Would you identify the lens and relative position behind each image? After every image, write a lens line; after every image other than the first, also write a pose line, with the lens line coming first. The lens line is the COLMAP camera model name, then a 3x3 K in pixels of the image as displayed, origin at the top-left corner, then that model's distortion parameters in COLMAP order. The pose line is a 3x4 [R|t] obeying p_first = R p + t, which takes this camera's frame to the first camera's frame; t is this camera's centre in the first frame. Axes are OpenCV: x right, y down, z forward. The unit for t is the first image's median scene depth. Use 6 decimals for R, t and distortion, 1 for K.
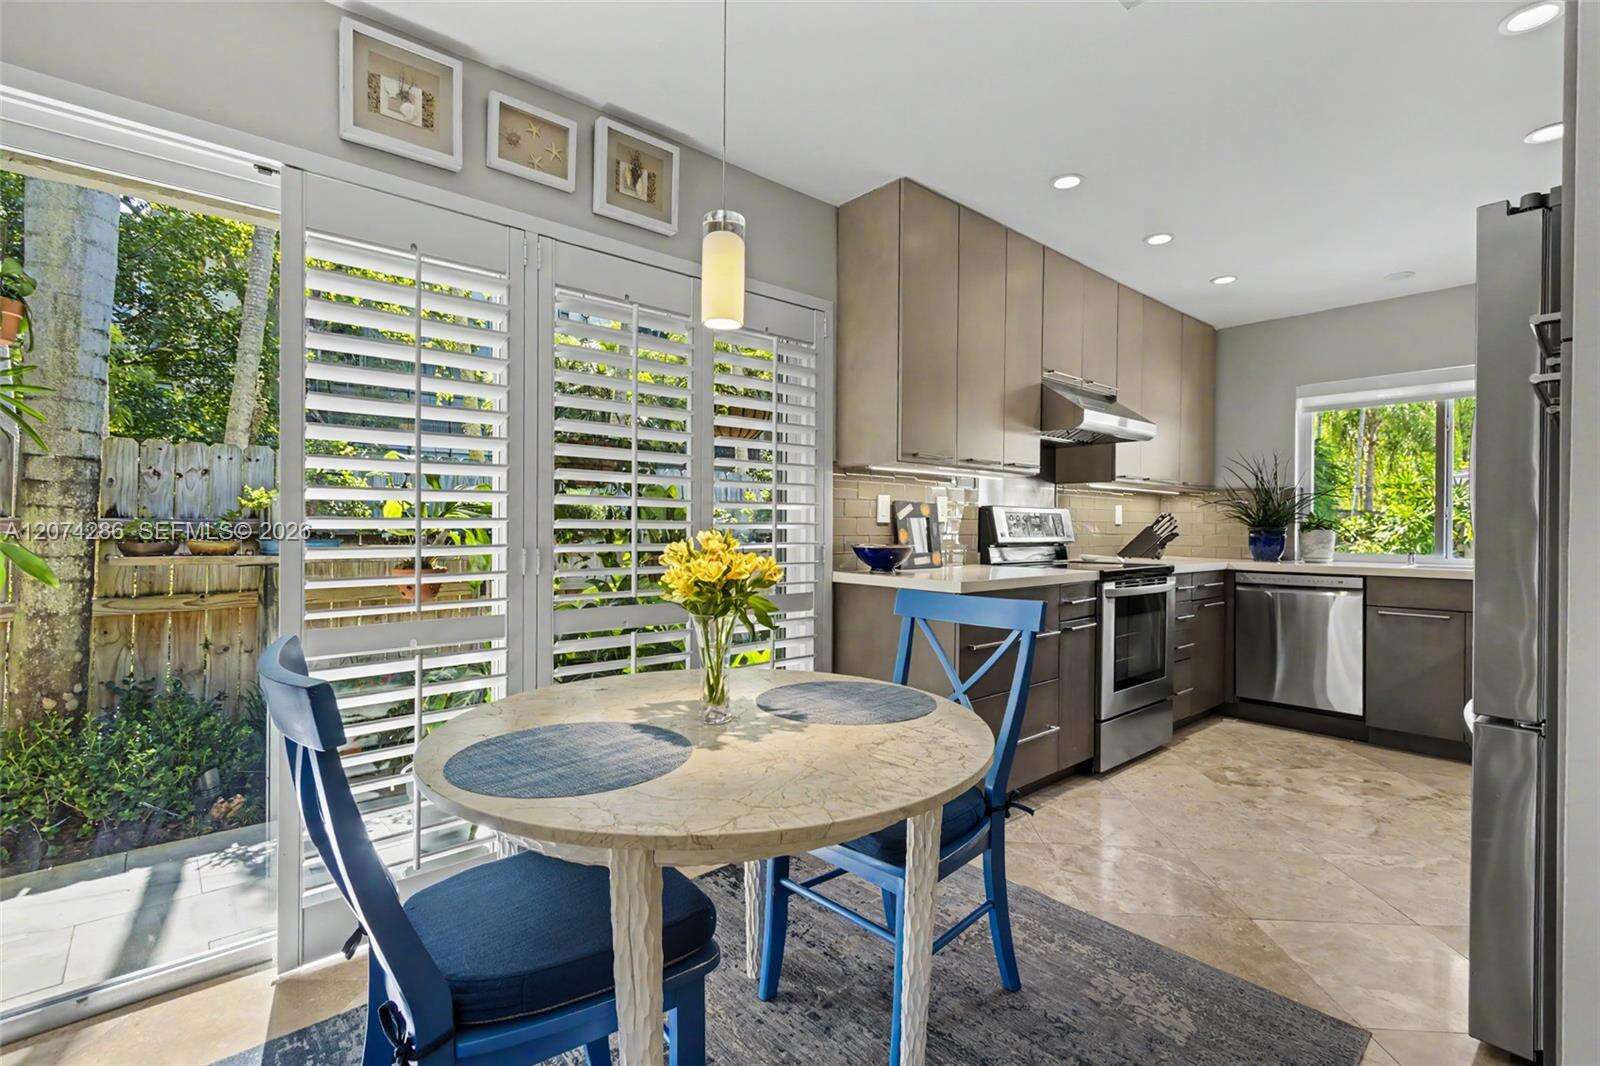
lens RADIAL K [[725.7, 0, 796.2], [0, 725.7, 529.2], [0, 0, 1]] dist [-0.001552, -0.000446]
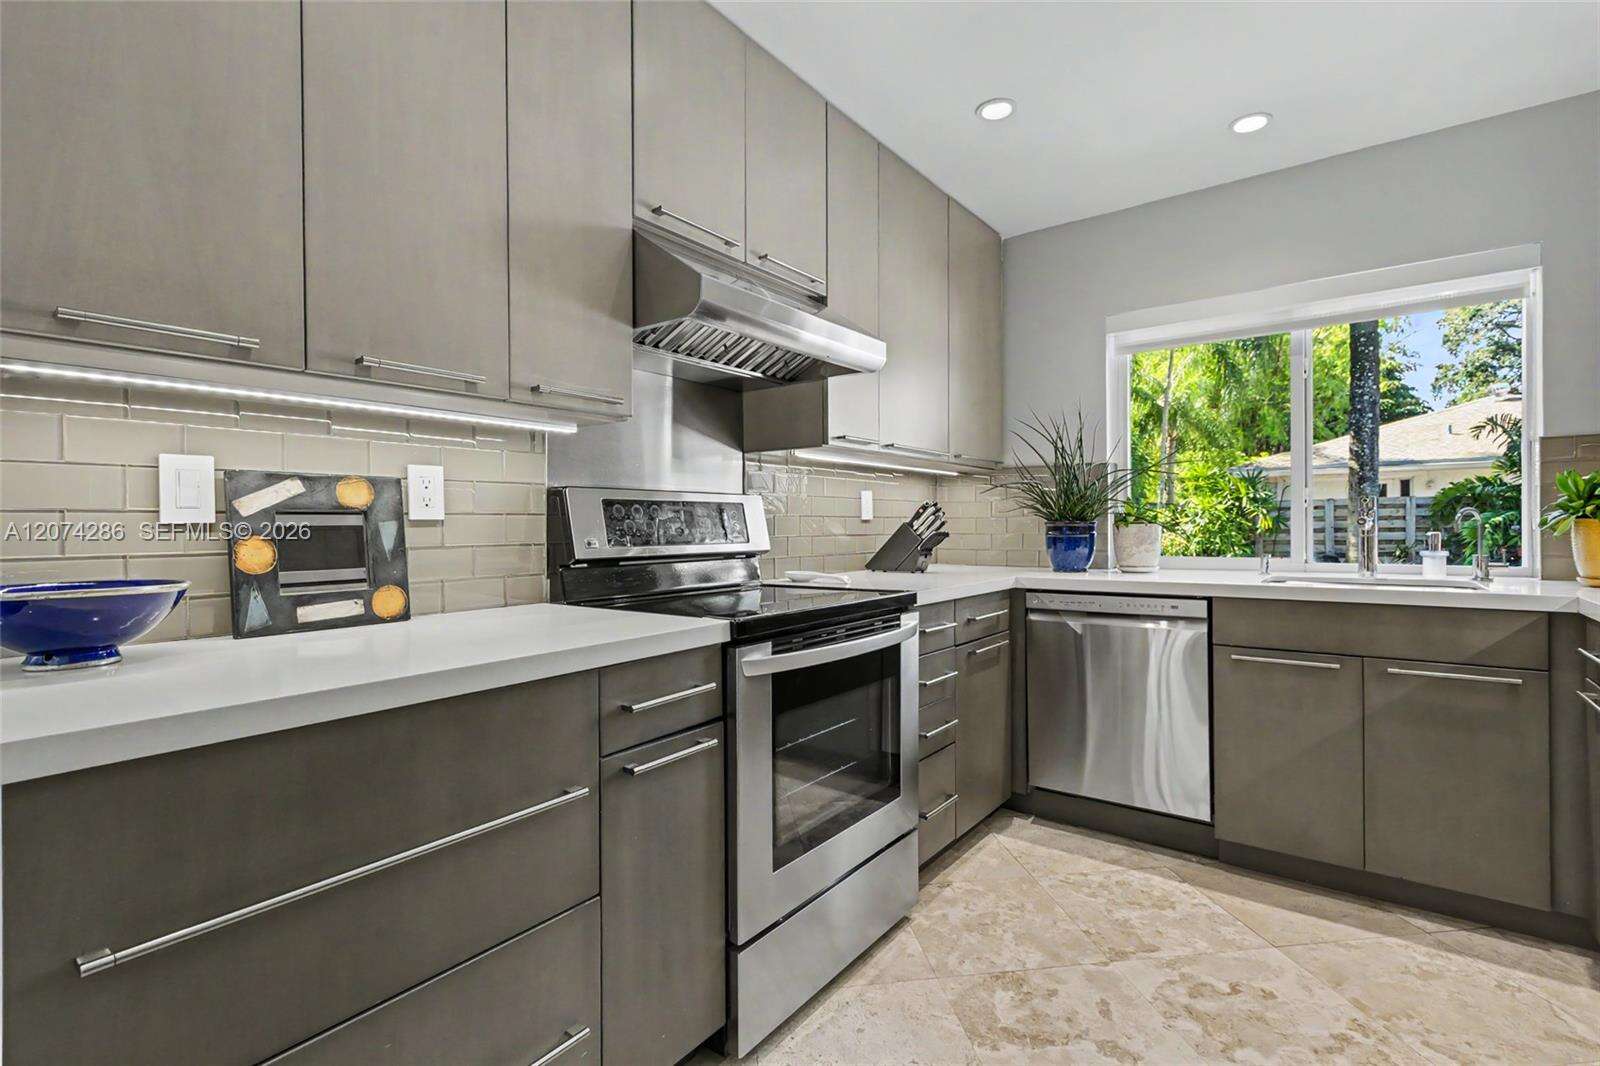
lens RADIAL K [[733.2, 0, 801.1], [0, 733.2, 526.7], [0, 0, 1]] dist [0.000363, -0.000114]
pose [[0.978621, -0.015131, 0.205116, 0.284634], [0.015569, 0.999879, -0.000521, -0.001163], [-0.205083, 0.003704, 0.978738, 0.413688]]
